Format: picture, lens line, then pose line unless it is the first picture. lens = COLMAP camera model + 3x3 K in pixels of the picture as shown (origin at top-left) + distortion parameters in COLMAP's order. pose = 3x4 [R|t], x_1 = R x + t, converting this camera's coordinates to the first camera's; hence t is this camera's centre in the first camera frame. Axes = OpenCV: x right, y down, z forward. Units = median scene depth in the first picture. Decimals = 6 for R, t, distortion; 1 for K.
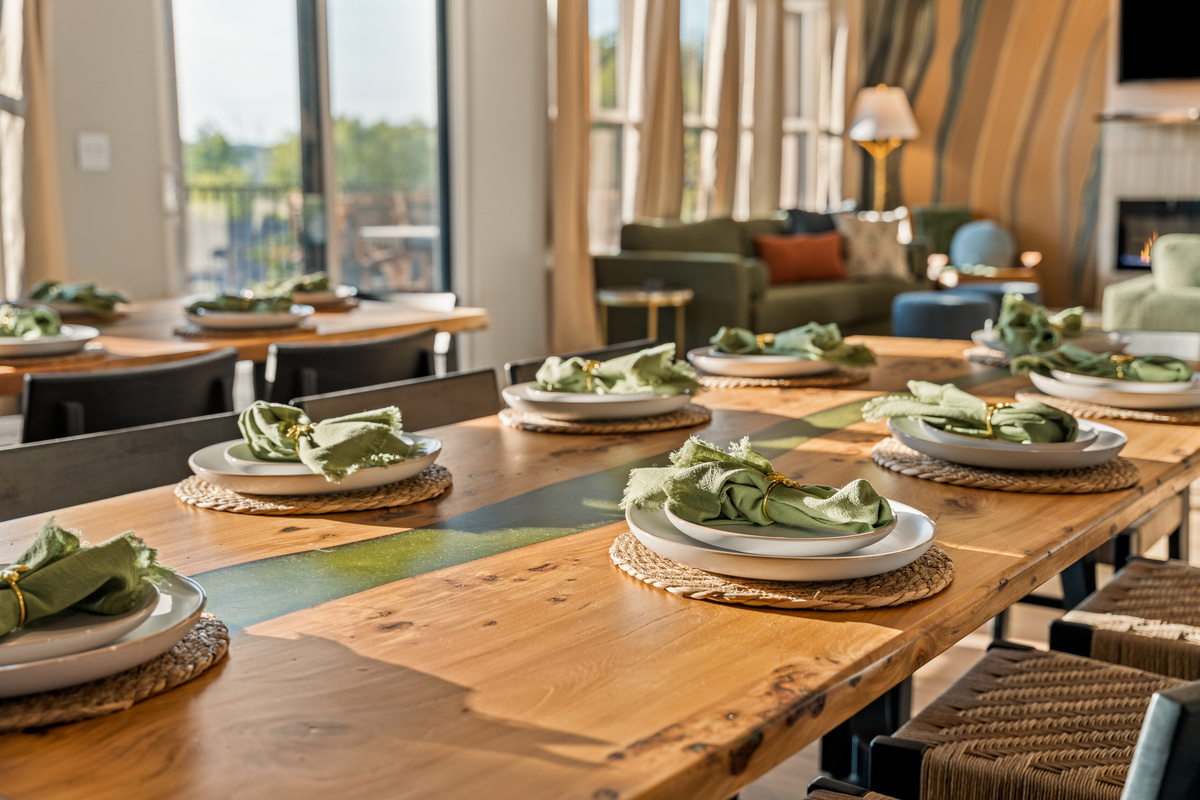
lens RADIAL K [[1506.5, 0, 599.9], [0, 1506.5, 409.1], [0, 0, 1]] dist [0.030085, 0.000000]
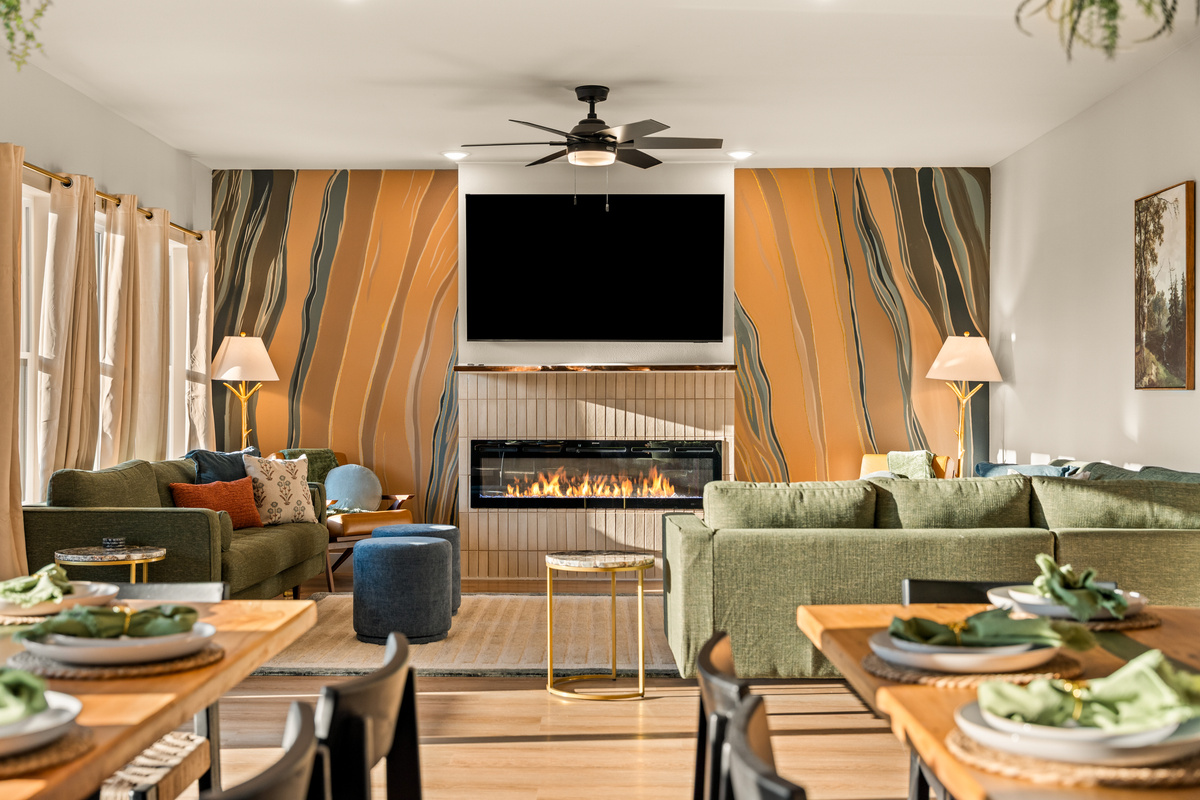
lens RADIAL K [[1391.9, 0, 593.1], [0, 1391.9, 399.7], [0, 0, 1]] dist [-0.031097, 0.000000]
pose [[0.834152, 0.006166, 0.551500, -0.396628], [0.082863, 0.987187, -0.136368, -0.063799], [-0.545275, 0.159451, 0.822953, 0.315211]]
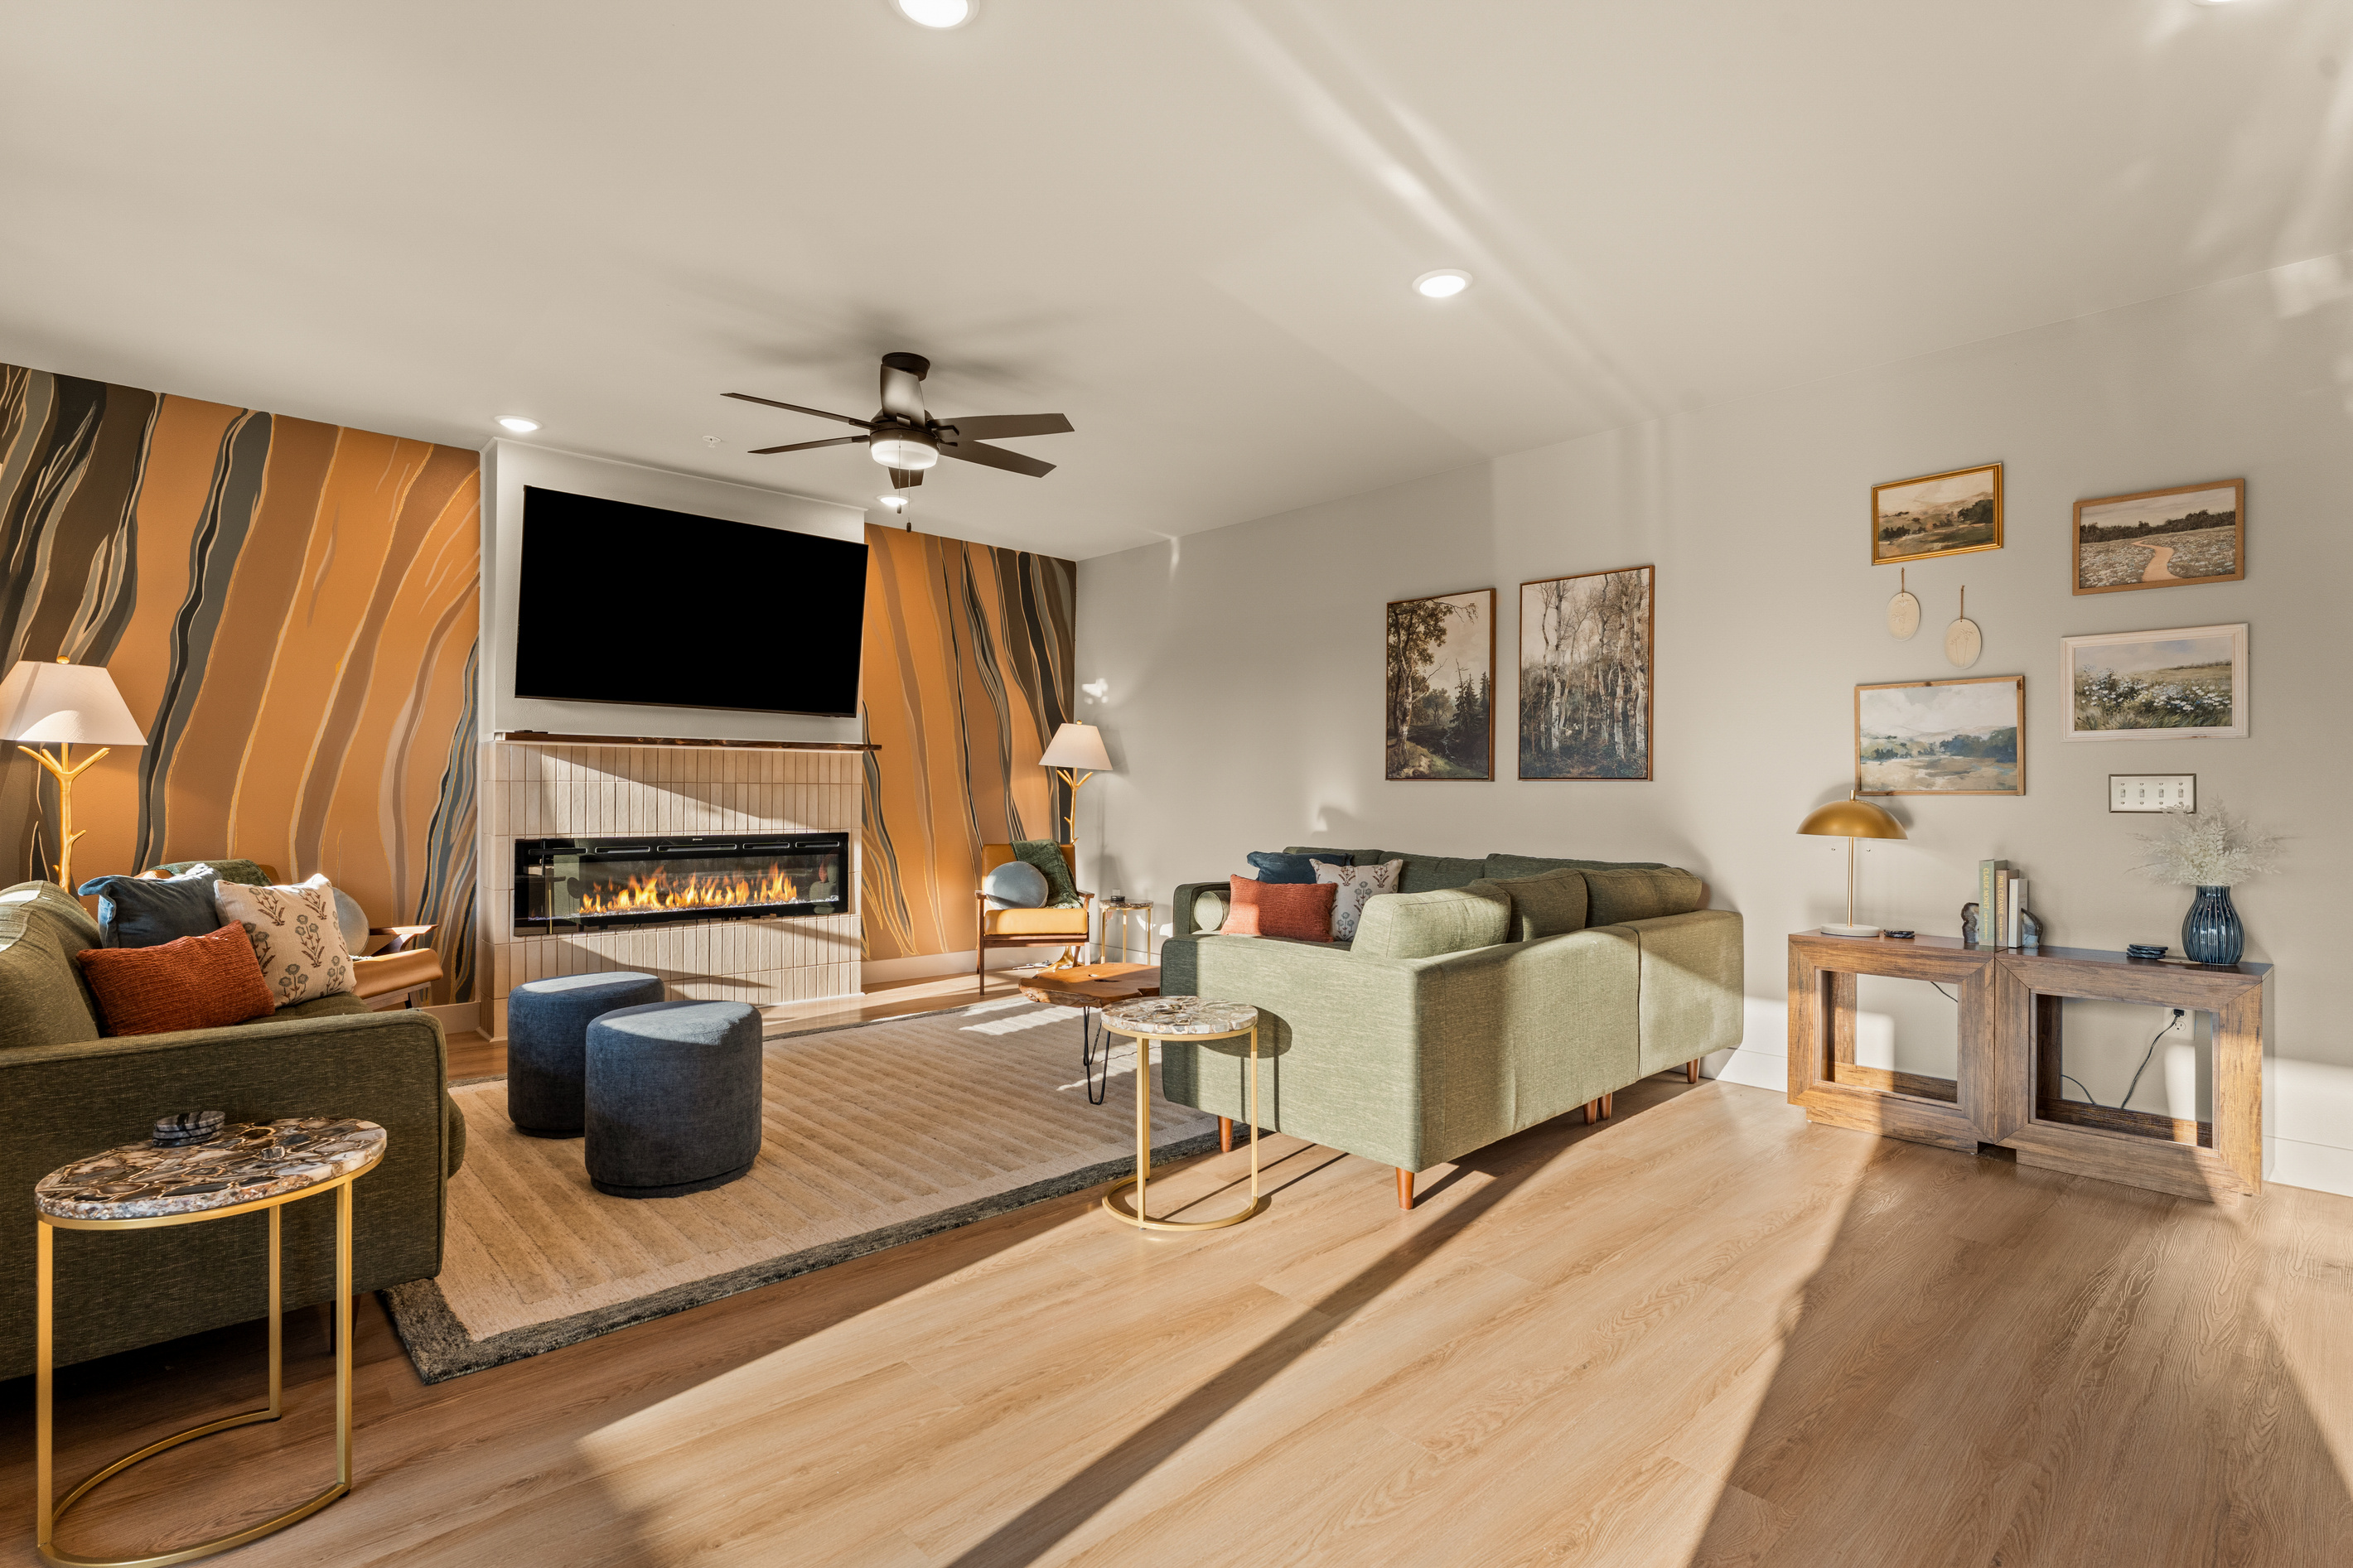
lens RADIAL K [[1083.1, 0, 1186.6], [0, 1083.1, 809.2], [0, 0, 1]] dist [-0.004107, -0.001253]
pose [[0.225731, -0.012268, 0.974112, -0.343759], [0.144417, 0.989294, -0.021007, -0.257391], [-0.963426, 0.145421, 0.225086, 1.502350]]
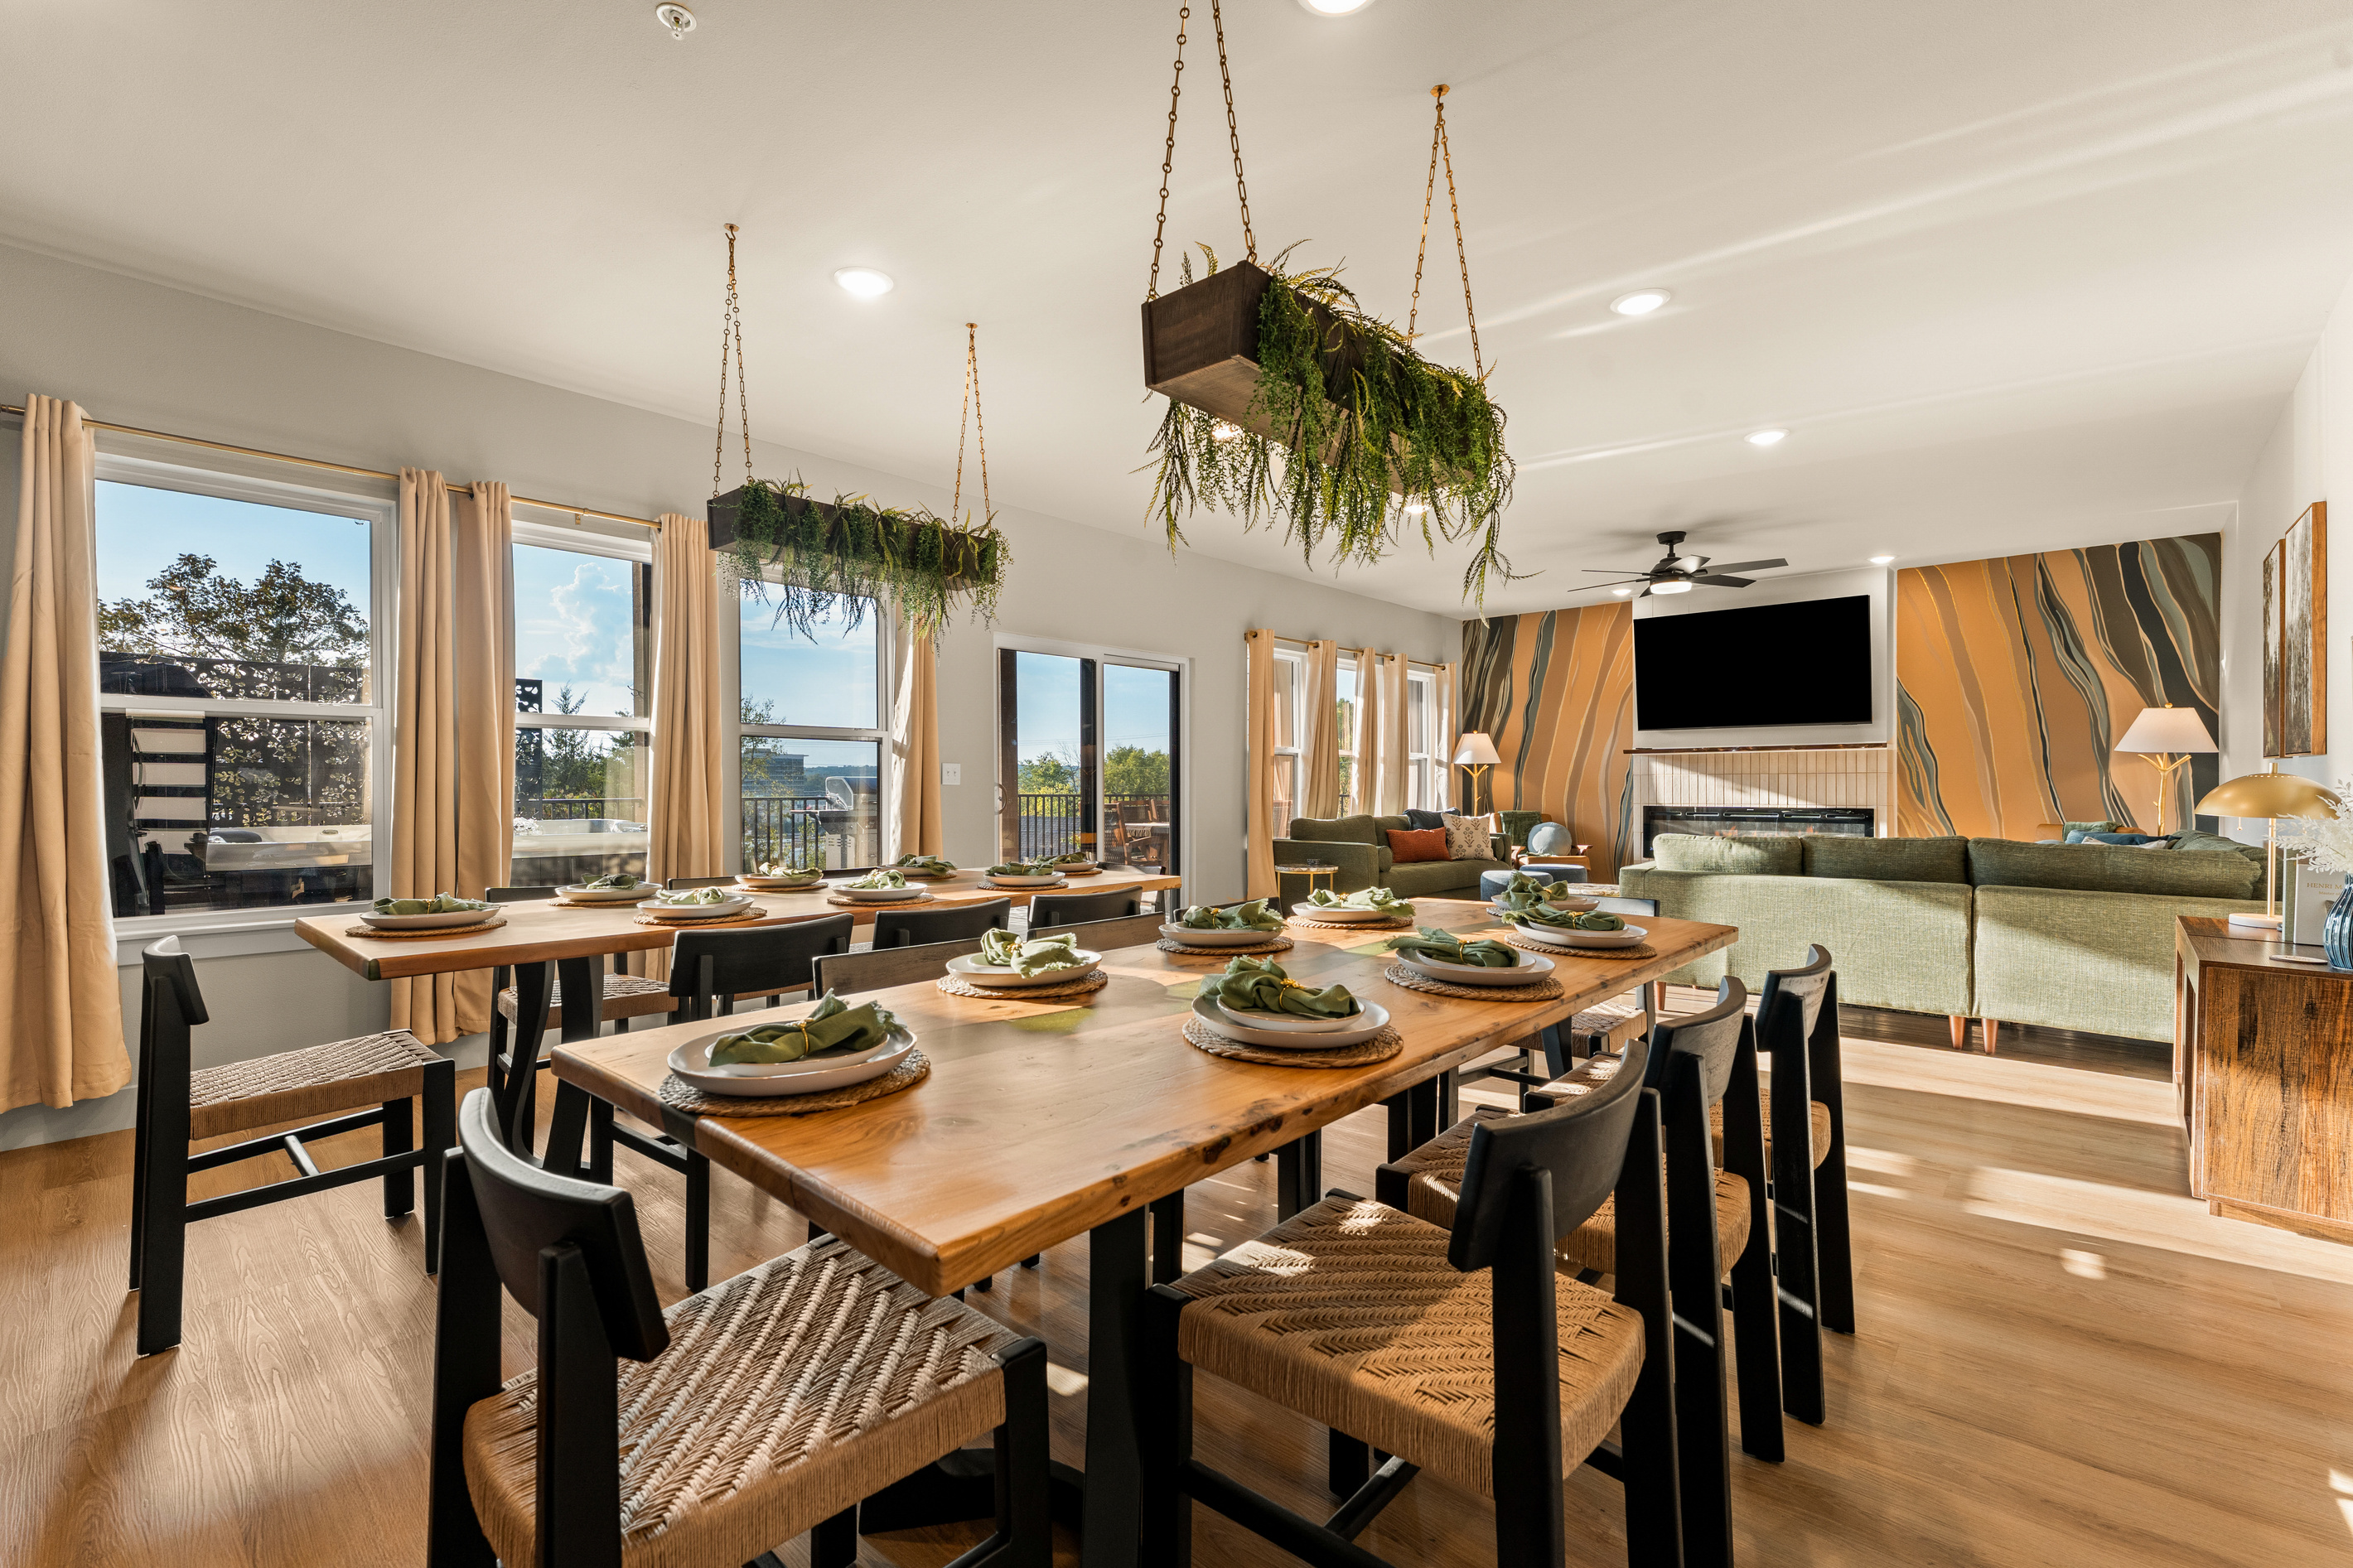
lens RADIAL K [[1014.4, 0, 1172.6], [0, 1014.4, 785.2], [0, 0, 1]] dist [0.001863, -0.000417]
pose [[0.991535, 0.002219, -0.129822, 0.059366], [-0.022433, 0.987746, -0.154451, 0.003970], [0.127889, 0.156055, 0.979434, -0.037616]]
